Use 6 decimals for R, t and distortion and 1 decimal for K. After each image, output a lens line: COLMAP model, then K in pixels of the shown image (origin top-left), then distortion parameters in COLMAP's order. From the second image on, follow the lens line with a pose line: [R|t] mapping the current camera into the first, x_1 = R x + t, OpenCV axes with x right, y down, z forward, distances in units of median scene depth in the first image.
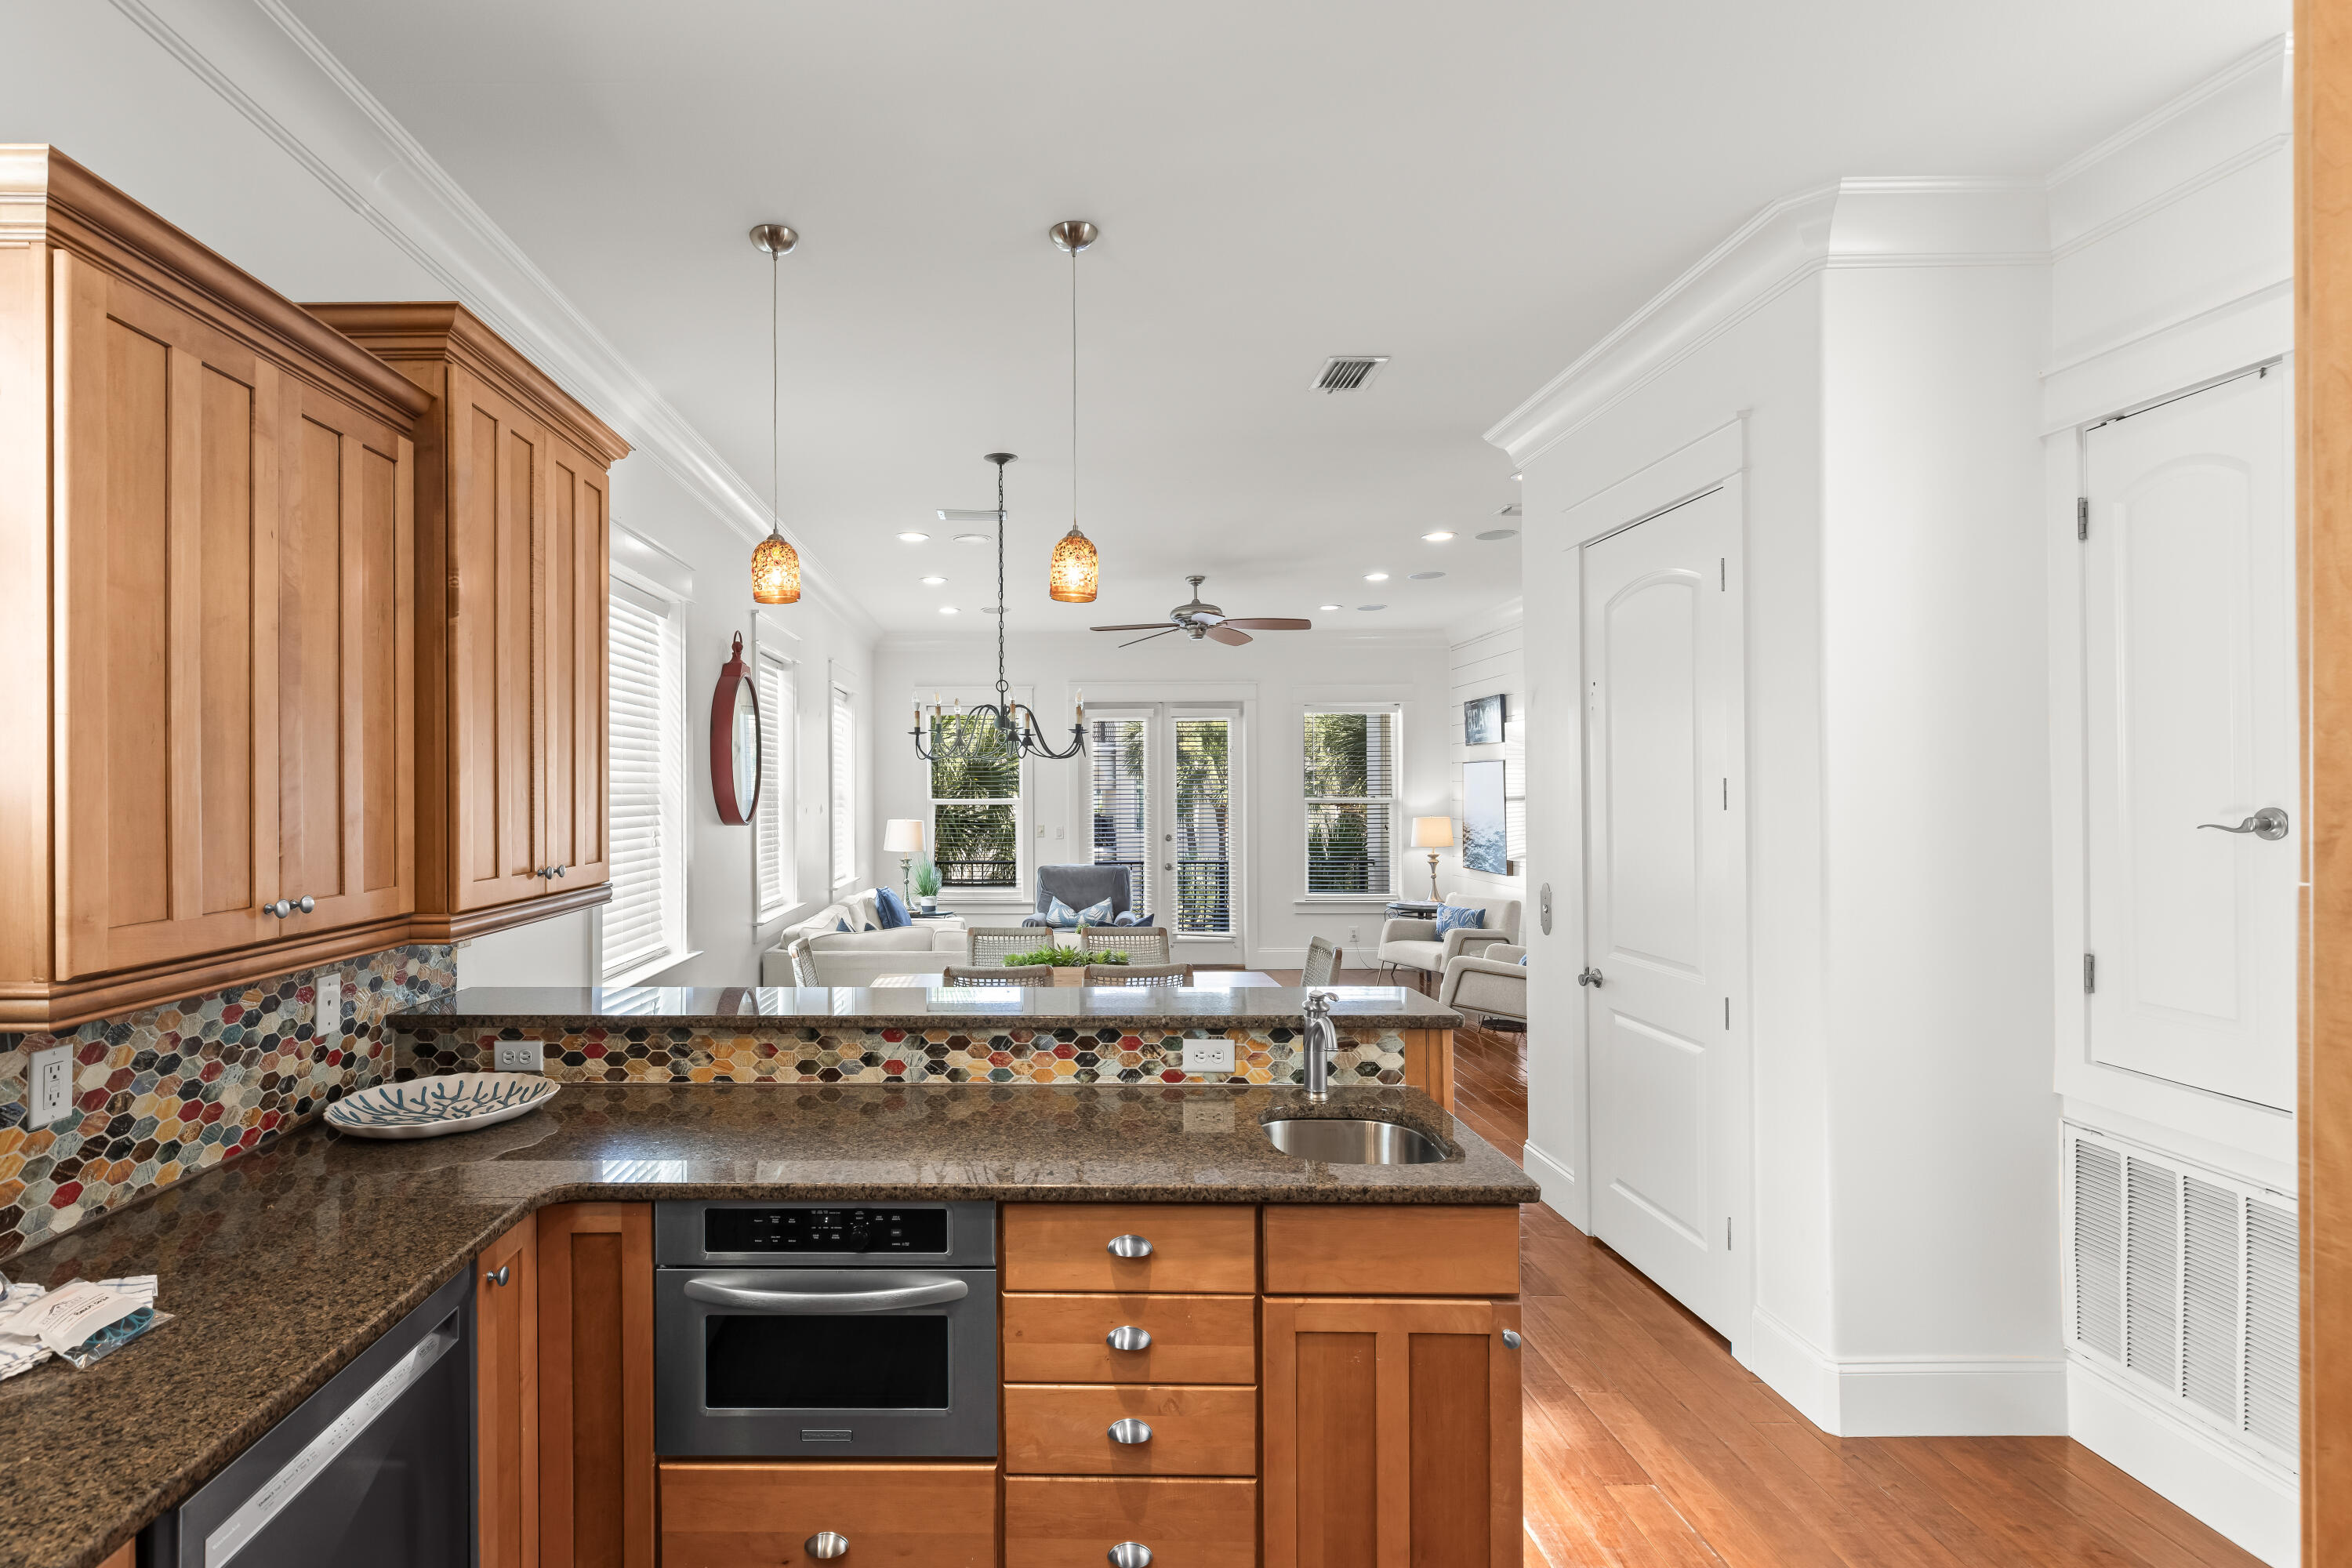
lens RADIAL K [[1125.3, 0, 1028.9], [0, 1125.3, 782.6], [0, 0, 1]] dist [0.006840, -0.001971]
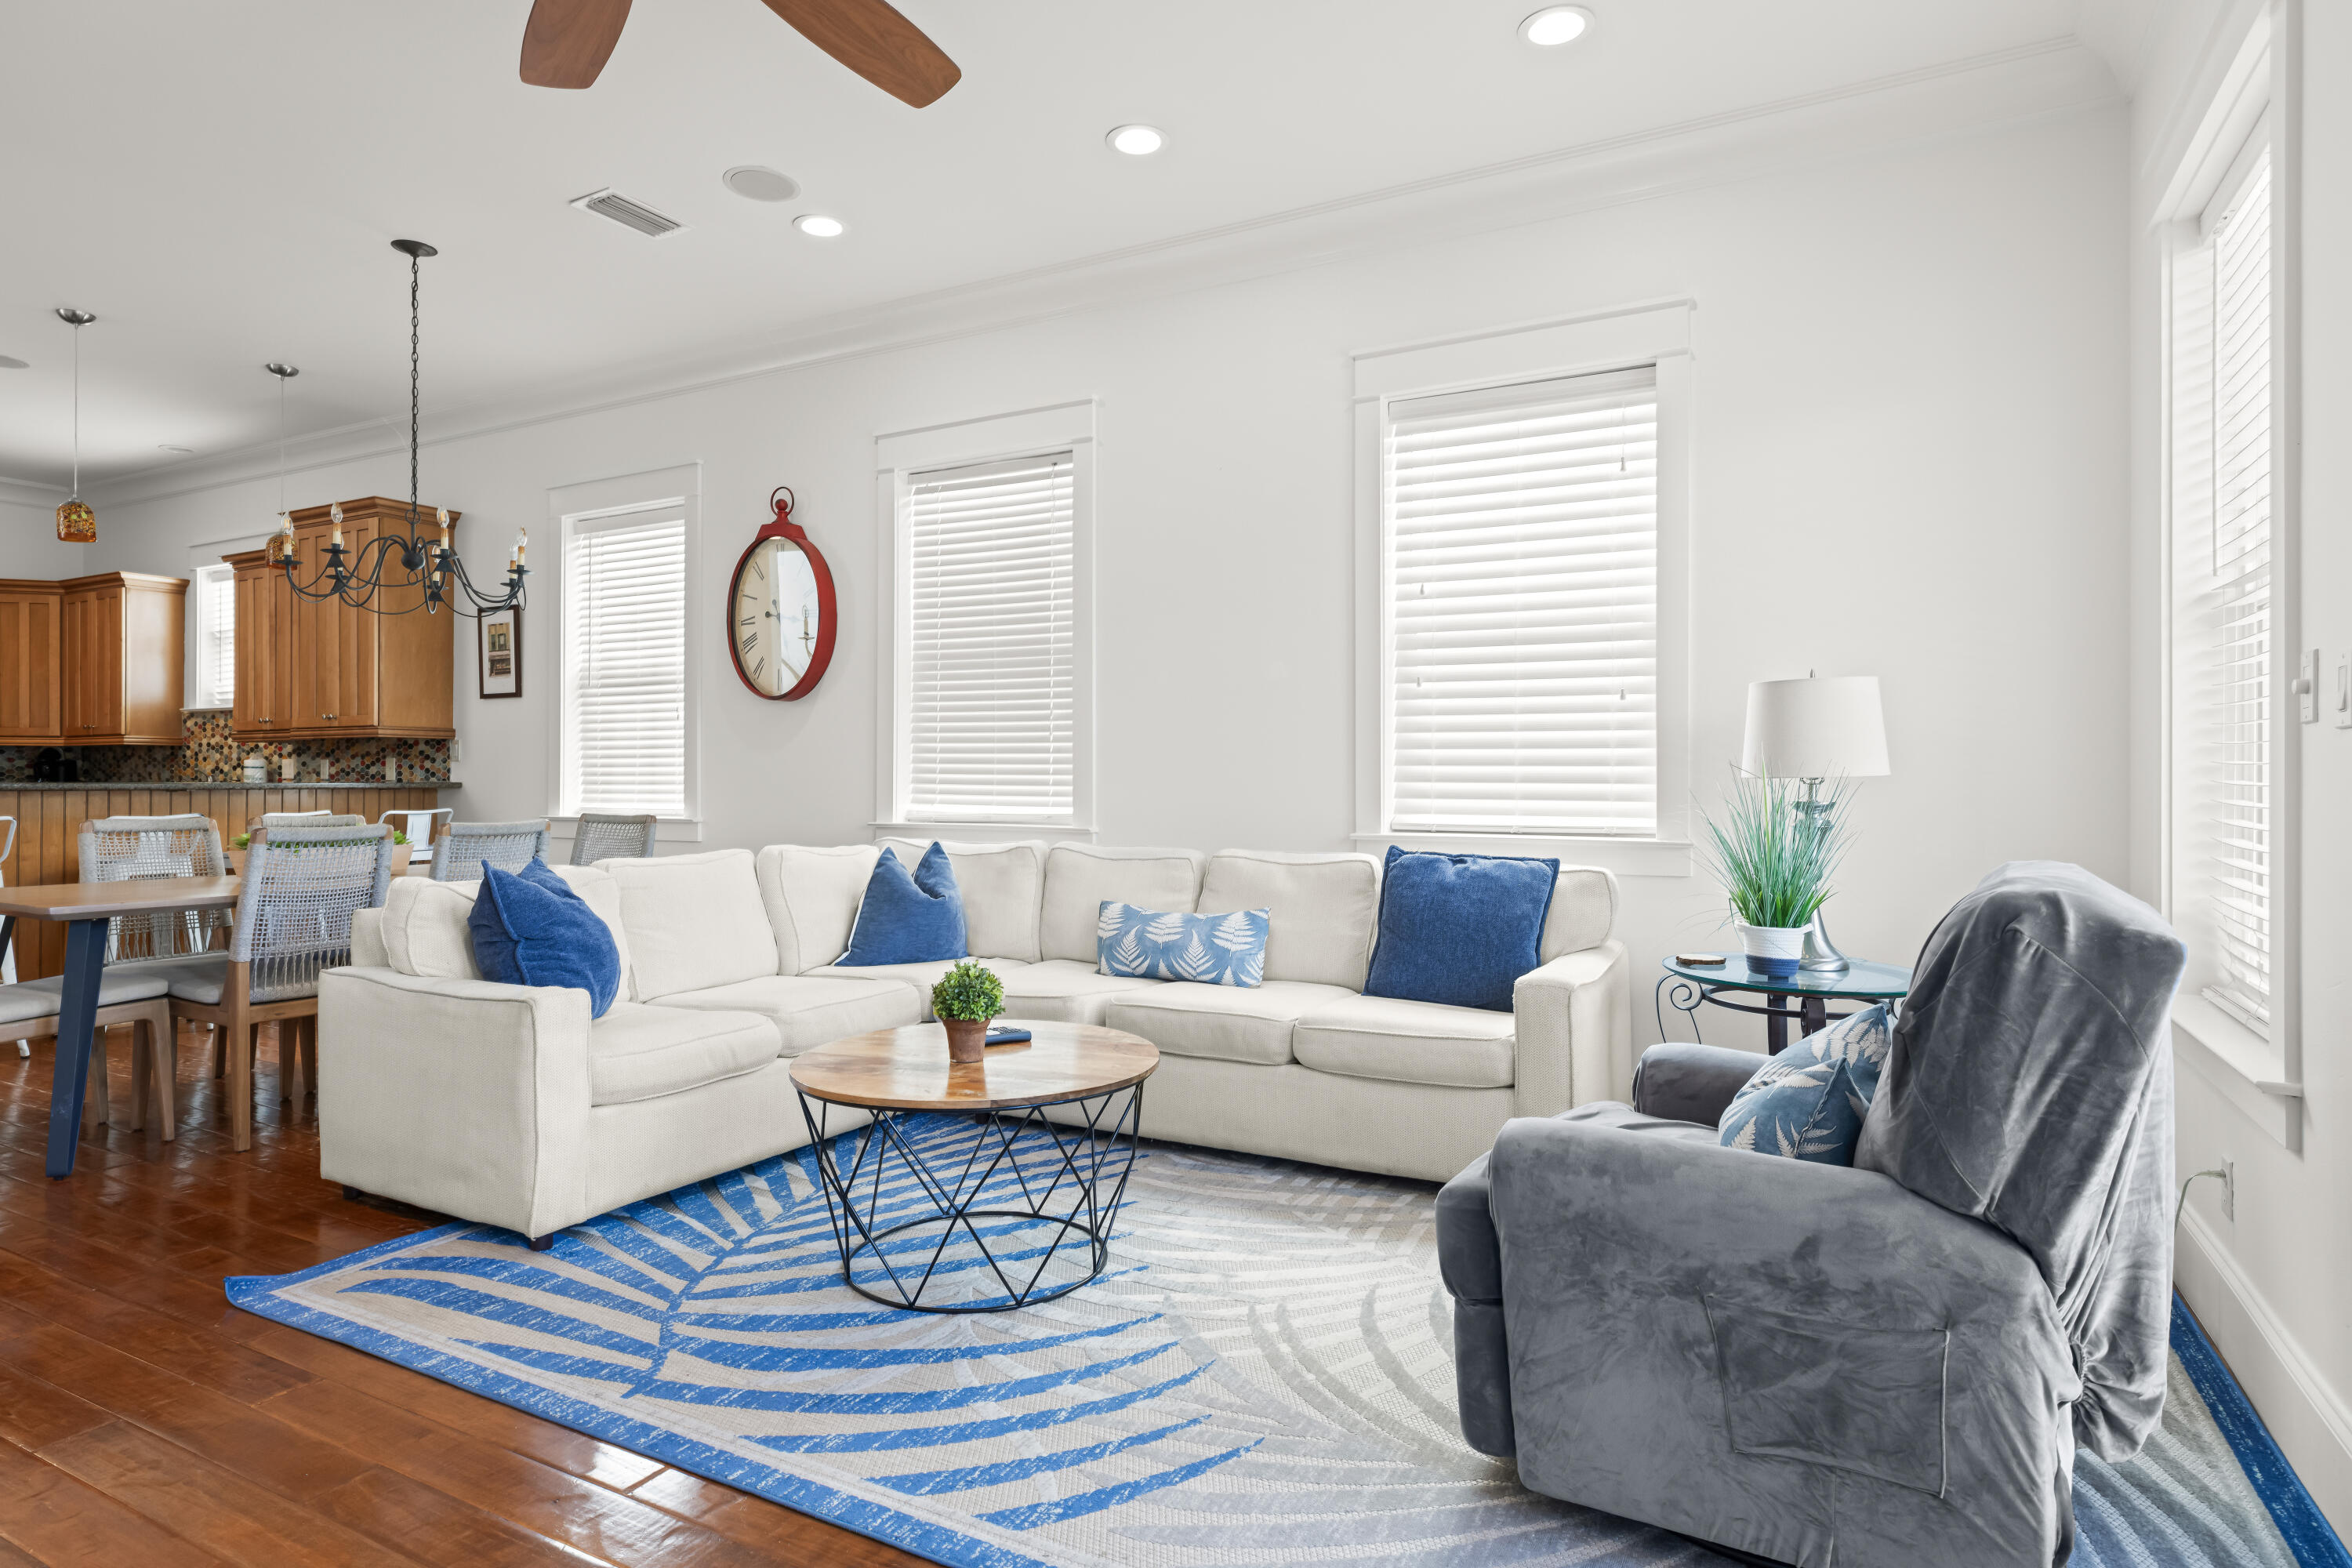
lens RADIAL K [[1276.6, 0, 1195.2], [0, 1276.6, 785.3], [0, 0, 1]] dist [0.002807, 0.000982]
pose [[-0.463364, 0.006576, -0.886143, 1.033958], [0.007050, 0.999968, 0.003734, 0.215580], [0.886140, -0.004517, -0.463396, 3.662955]]
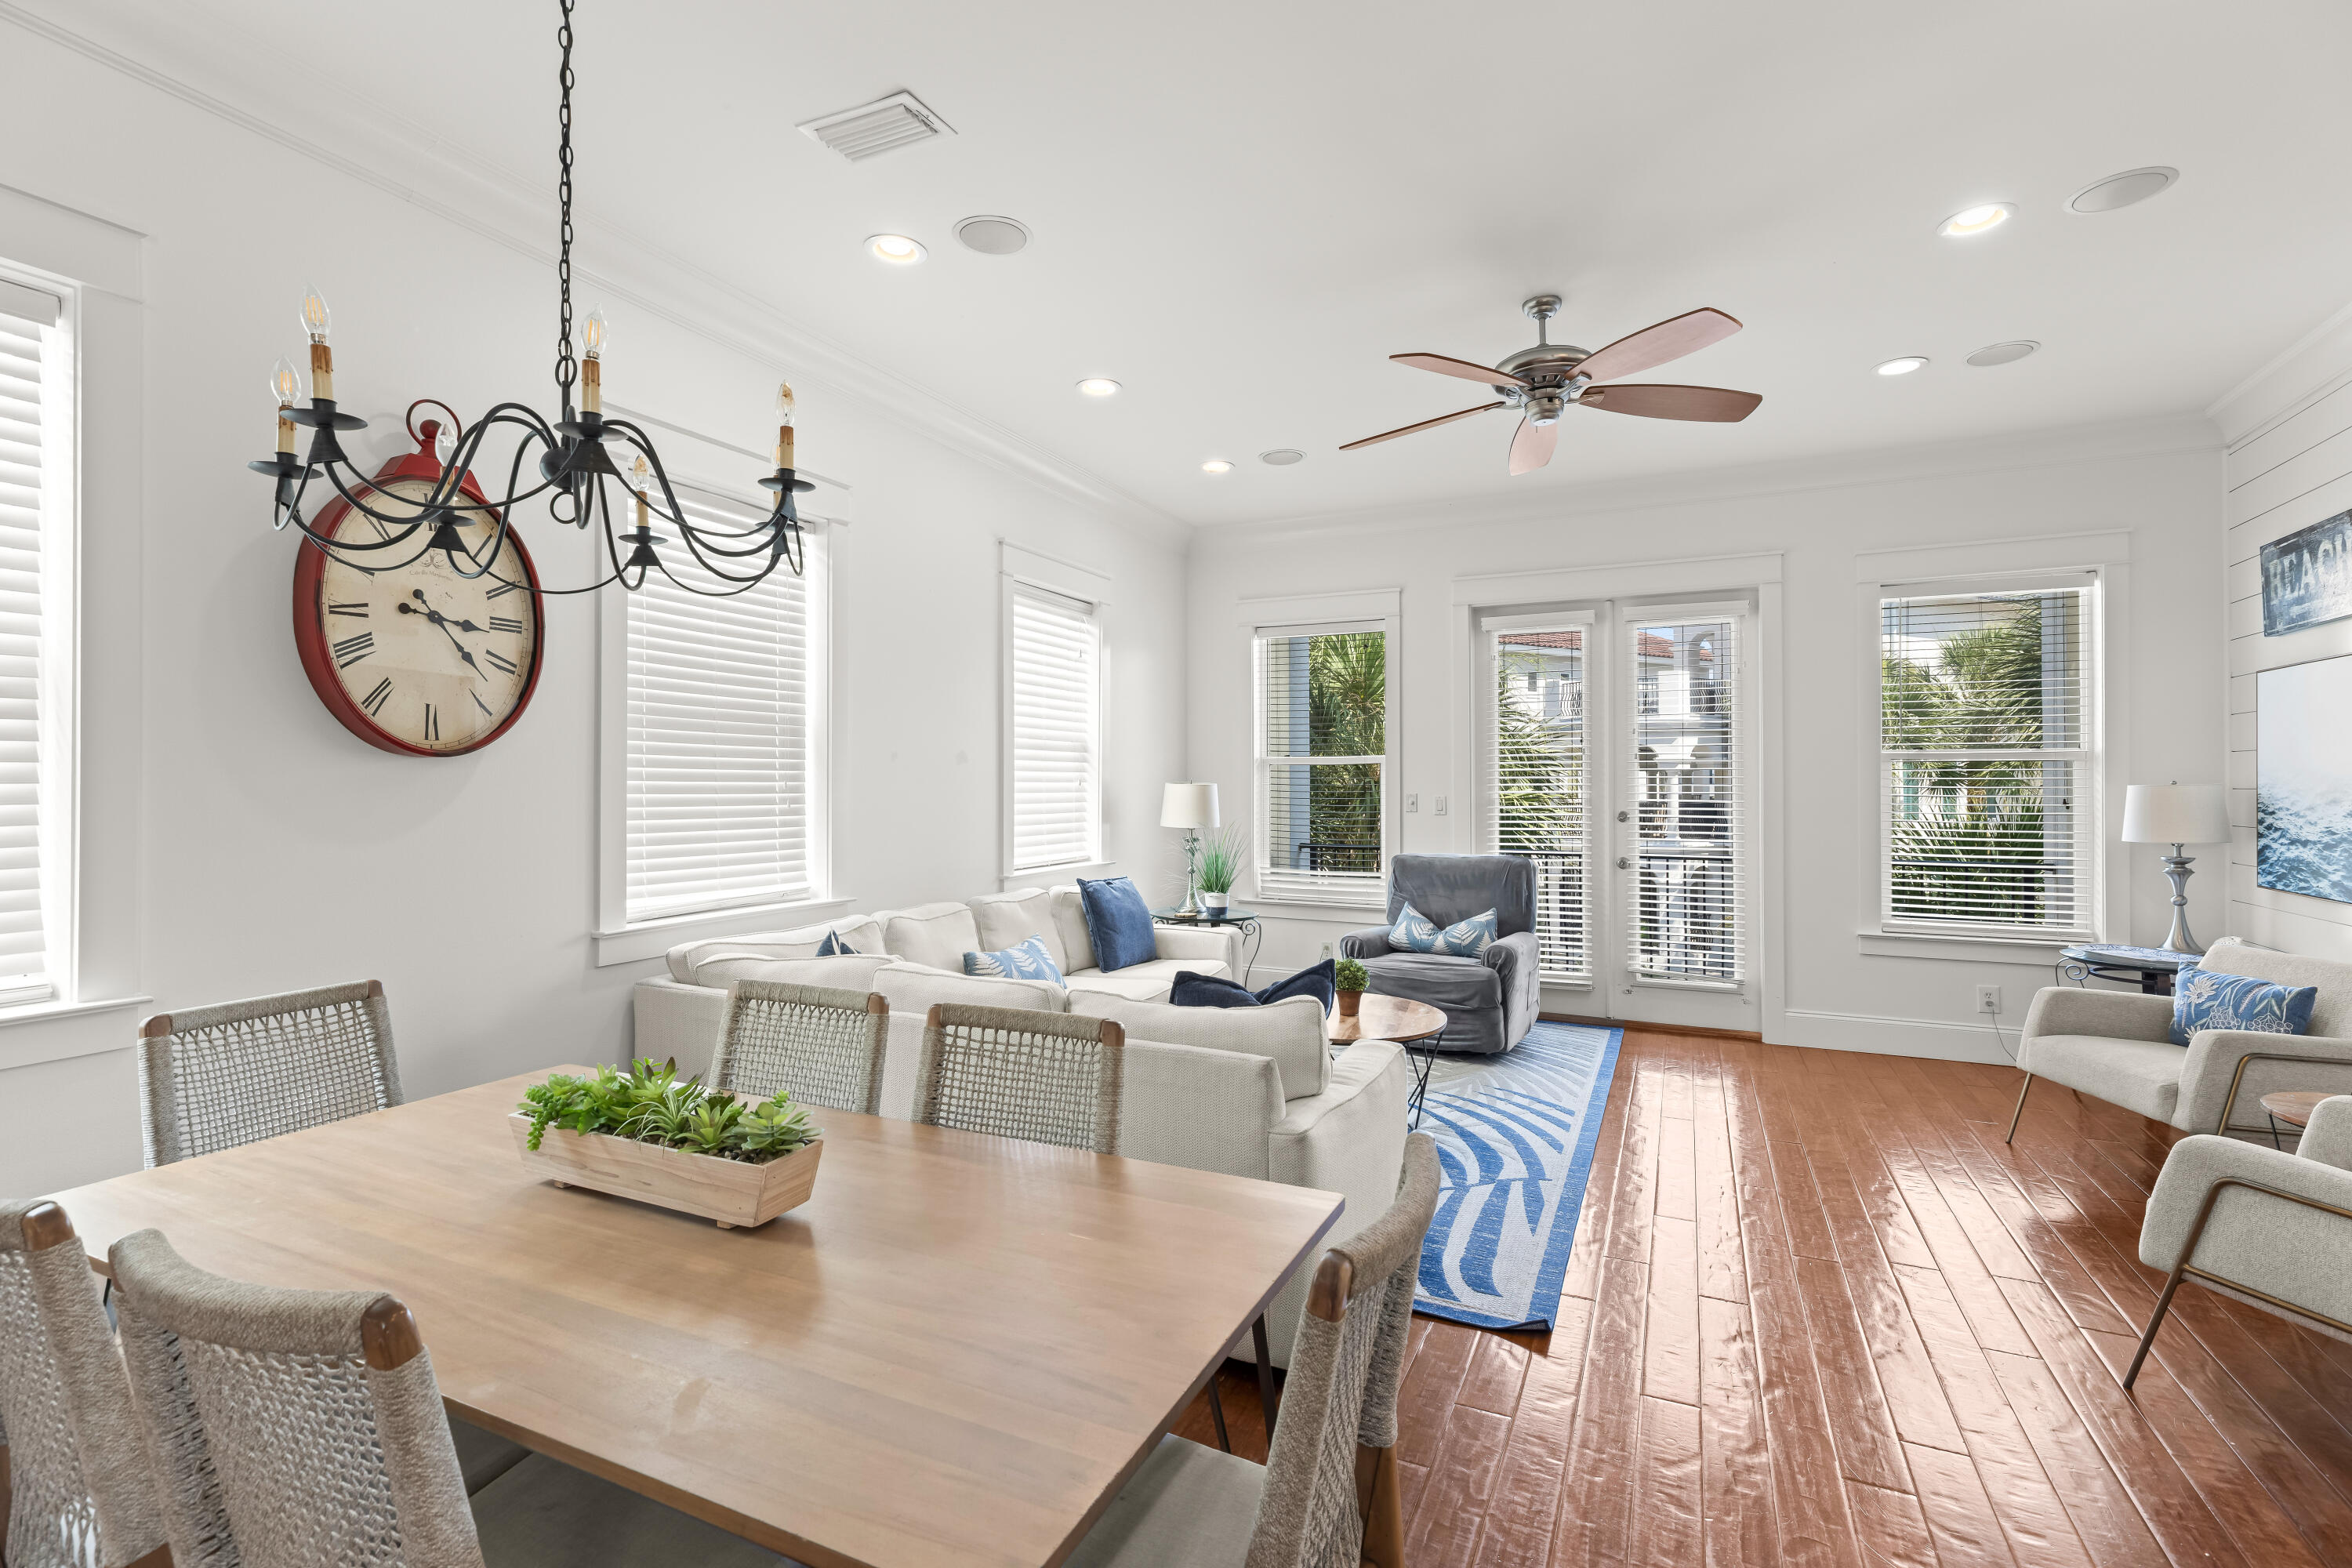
lens RADIAL K [[1062.2, 0, 1170.9], [0, 1062.2, 772.8], [0, 0, 1]] dist [0.004544, 0.000524]
pose [[0.903291, -0.000187, -0.429029, 0.589928], [0.001089, 0.999998, 0.001856, 0.092906], [0.429028, -0.002144, 0.903289, 1.416404]]
